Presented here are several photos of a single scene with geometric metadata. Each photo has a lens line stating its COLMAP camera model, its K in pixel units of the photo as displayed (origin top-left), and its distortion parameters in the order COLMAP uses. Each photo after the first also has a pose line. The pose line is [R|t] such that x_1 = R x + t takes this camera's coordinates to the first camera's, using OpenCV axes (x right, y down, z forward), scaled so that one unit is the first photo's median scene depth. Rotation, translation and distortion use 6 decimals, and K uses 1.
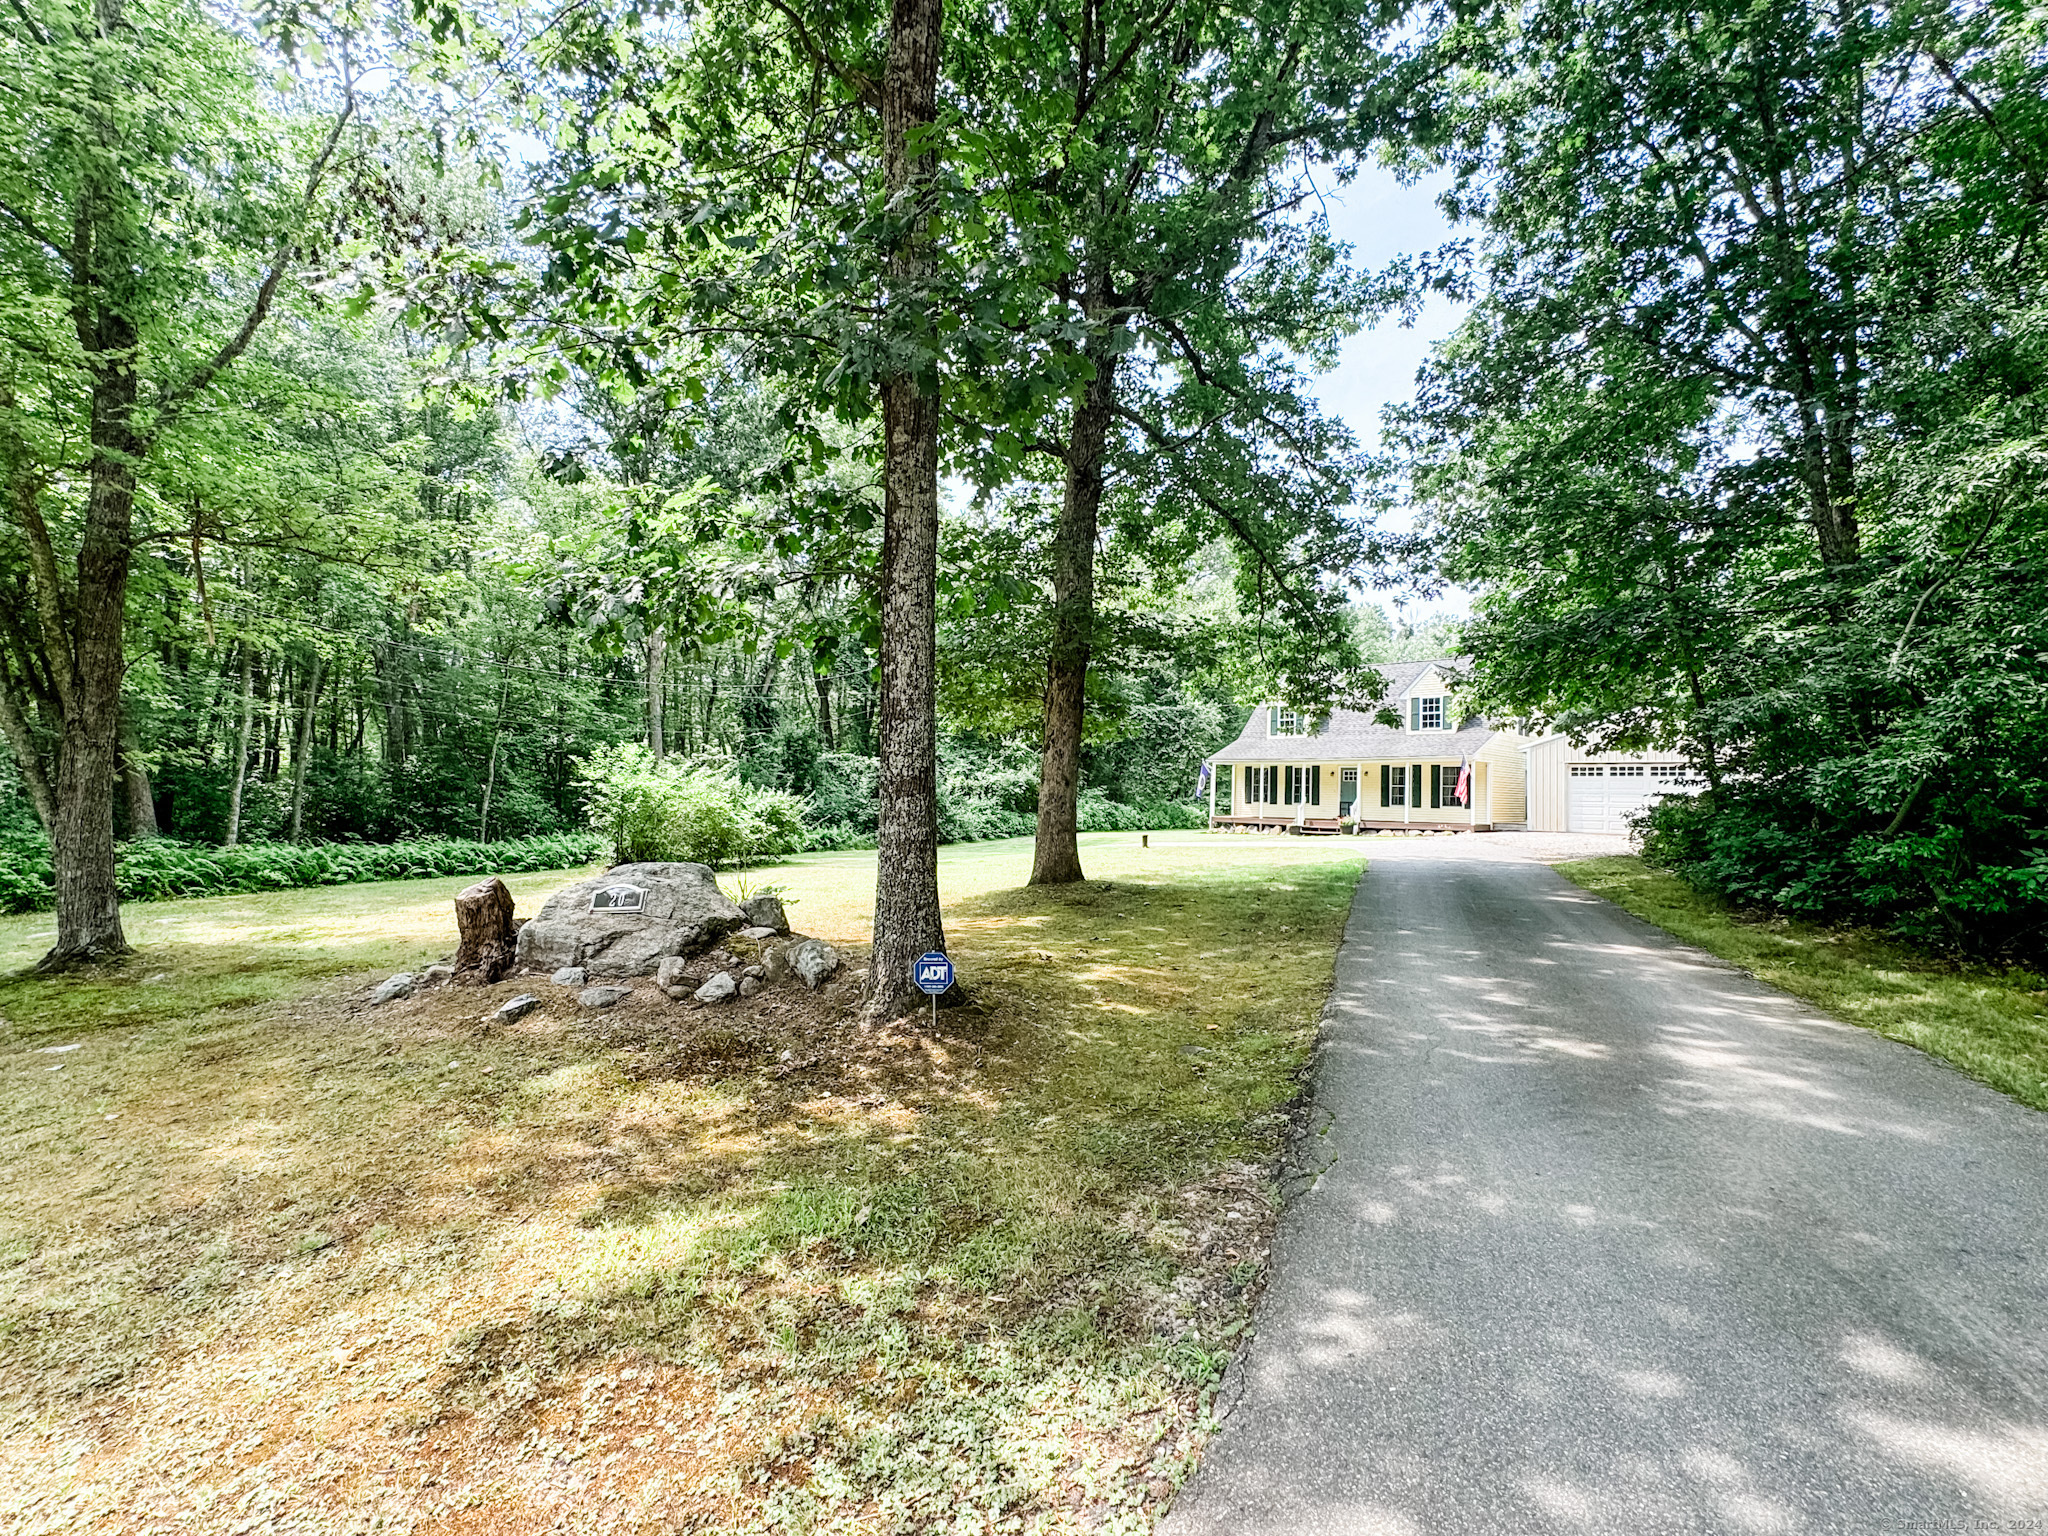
lens RADIAL K [[938.4, 0, 1019.7], [0, 938.4, 778.7], [0, 0, 1]] dist [0.000761, 0.000023]
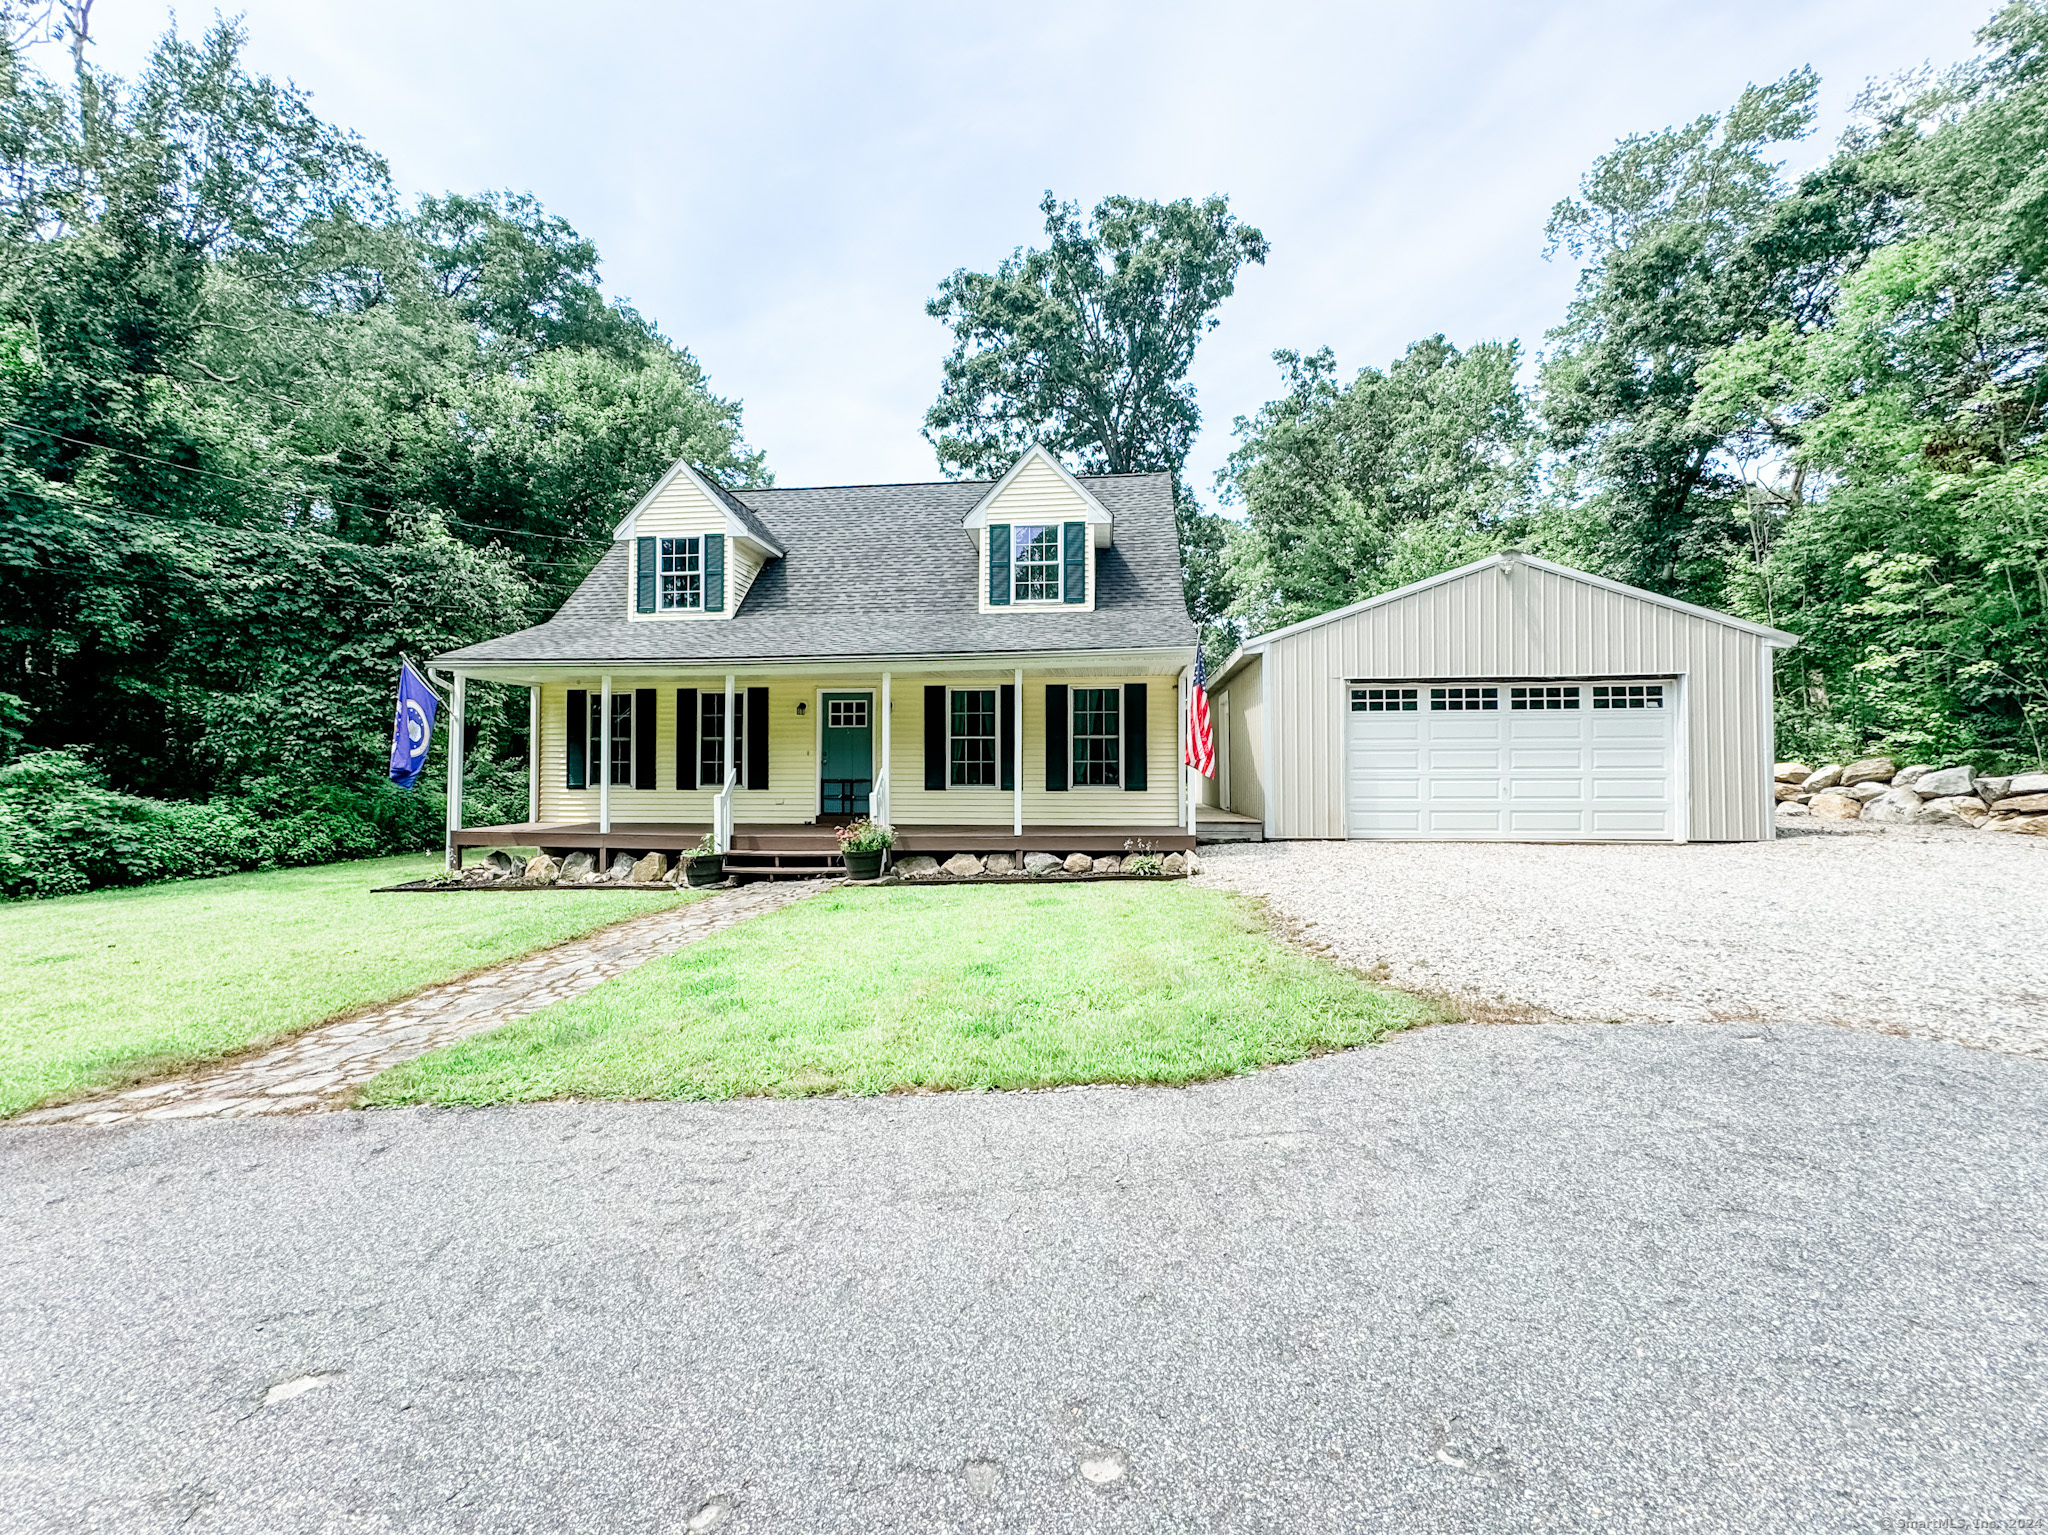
lens RADIAL K [[820.5, 0, 1010.0], [0, 820.5, 763.9], [0, 0, 1]] dist [0.004719, -0.001254]
pose [[0.795769, -0.009088, 0.605532, 0.198735], [0.004315, 0.999947, 0.009337, 0.015286], [-0.605585, -0.004817, 0.795766, 0.688889]]
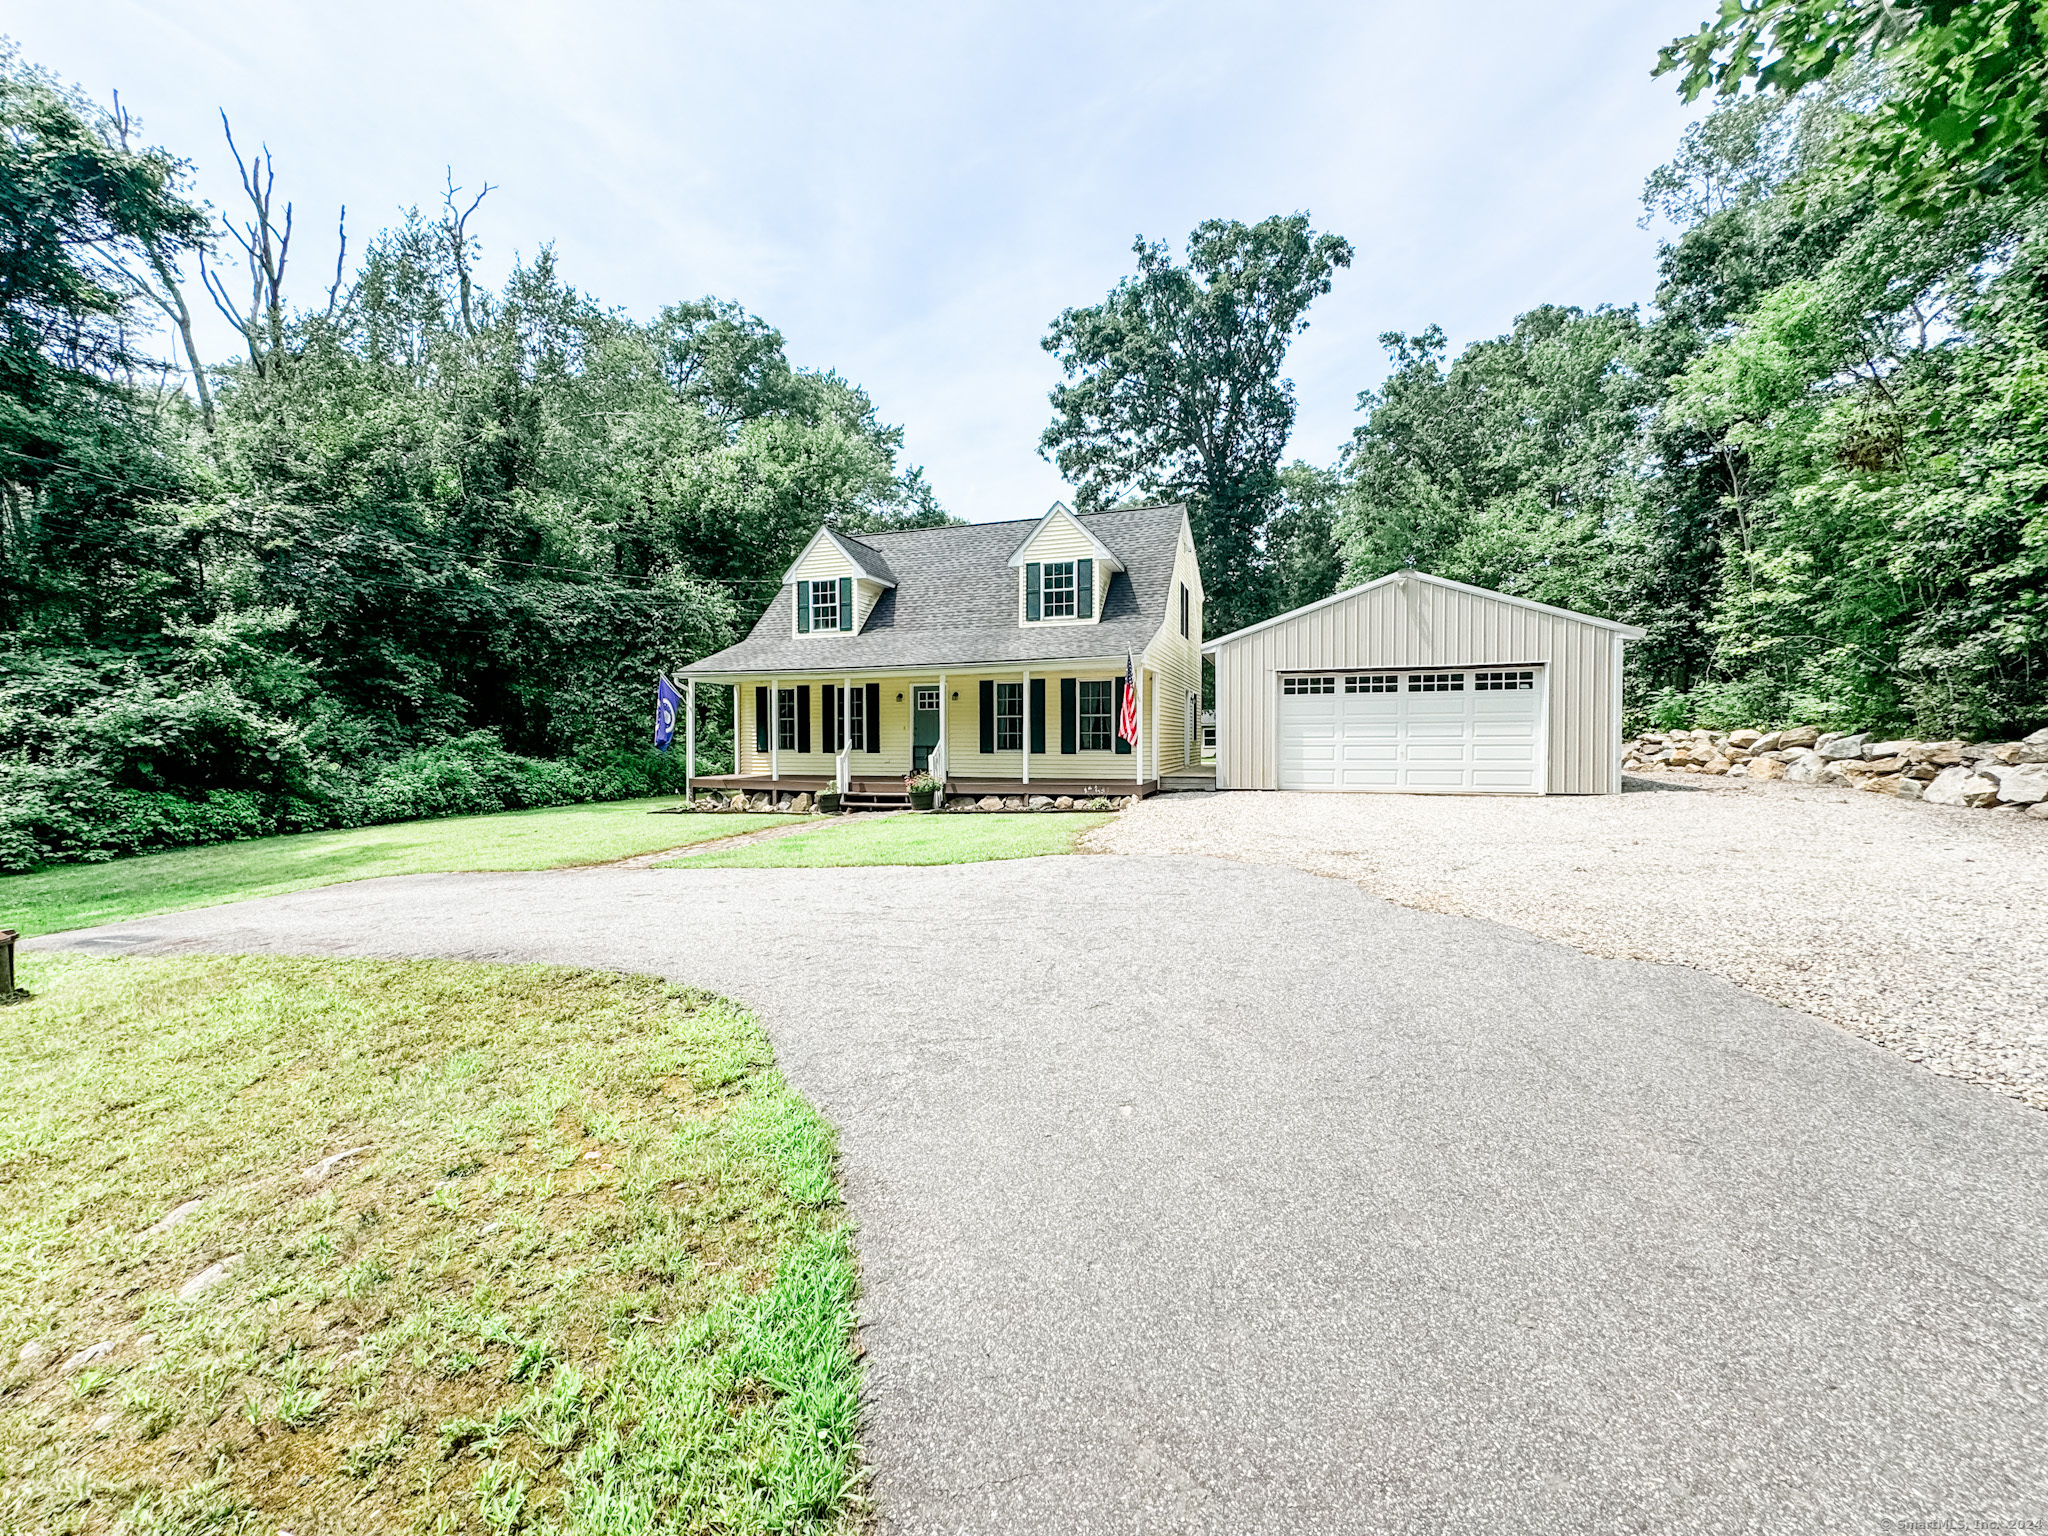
lens RADIAL K [[820.5, 0, 1021.0], [0, 820.5, 764.9], [0, 0, 1]] dist [0.004719, -0.001254]
pose [[0.910161, -0.033481, 0.412899, 0.196231], [0.012252, 0.998468, 0.053956, 0.009923], [-0.414073, -0.044050, 0.909177, 0.522978]]
